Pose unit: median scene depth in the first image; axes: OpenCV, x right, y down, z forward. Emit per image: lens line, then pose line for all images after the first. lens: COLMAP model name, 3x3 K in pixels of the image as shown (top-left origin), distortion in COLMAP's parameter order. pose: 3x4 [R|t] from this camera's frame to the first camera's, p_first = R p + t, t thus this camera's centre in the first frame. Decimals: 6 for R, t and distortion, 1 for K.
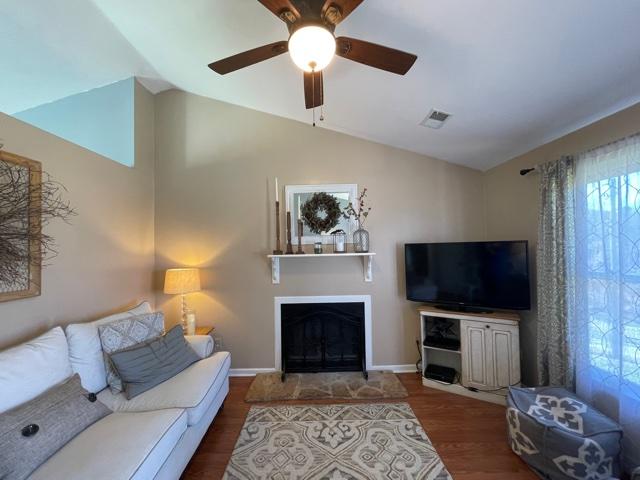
lens RADIAL K [[256.6, 0, 318.3], [0, 256.6, 243.2], [0, 0, 1]] dist [0.000630, 0.000175]
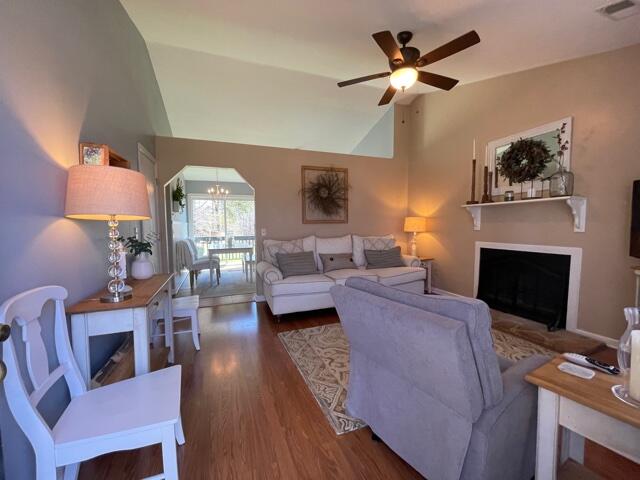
lens RADIAL K [[256.6, 0, 317.7], [0, 256.6, 240.0], [0, 0, 1]] dist [0.000630, 0.000175]
pose [[0.366444, 0.074507, -0.927452, 0.698303], [0.021487, 0.995845, 0.088491, 0.086653], [0.930192, -0.052355, 0.363320, -0.118111]]
